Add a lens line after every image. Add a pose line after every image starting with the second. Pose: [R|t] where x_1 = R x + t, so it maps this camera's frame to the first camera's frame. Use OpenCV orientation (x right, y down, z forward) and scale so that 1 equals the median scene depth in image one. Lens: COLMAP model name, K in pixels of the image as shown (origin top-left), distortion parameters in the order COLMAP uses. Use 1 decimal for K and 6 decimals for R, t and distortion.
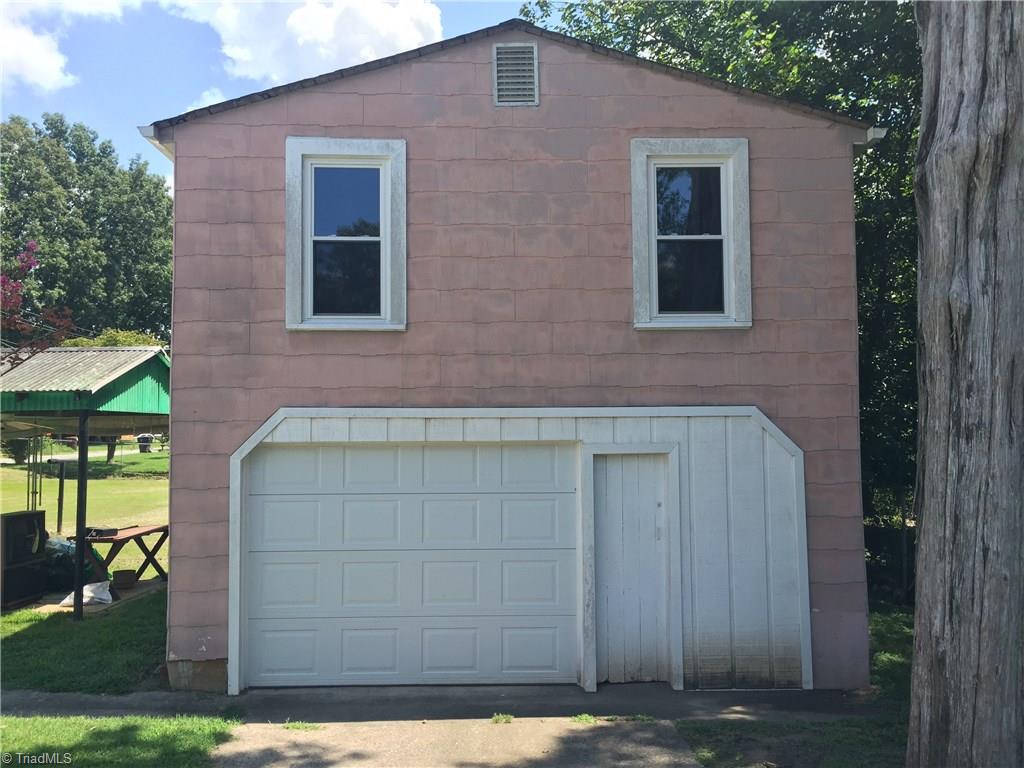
lens RADIAL K [[877.7, 0, 509.3], [0, 877.7, 388.2], [0, 0, 1]] dist [0.016961, -0.022289]
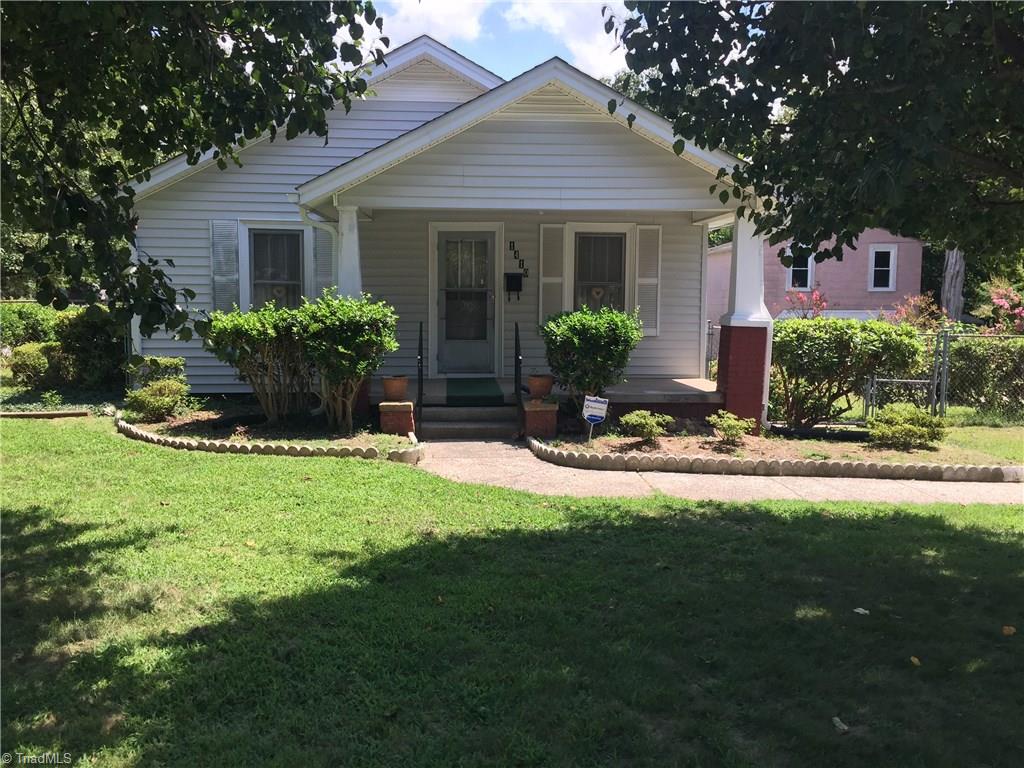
lens RADIAL K [[877.7, 0, 511.1], [0, 877.7, 385.4], [0, 0, 1]] dist [0.016961, -0.022289]
pose [[0.997787, 0.001680, 0.066464, -1.797779], [-0.011557, 0.988844, 0.148508, -0.224187], [-0.065473, -0.148947, 0.986675, -3.024047]]
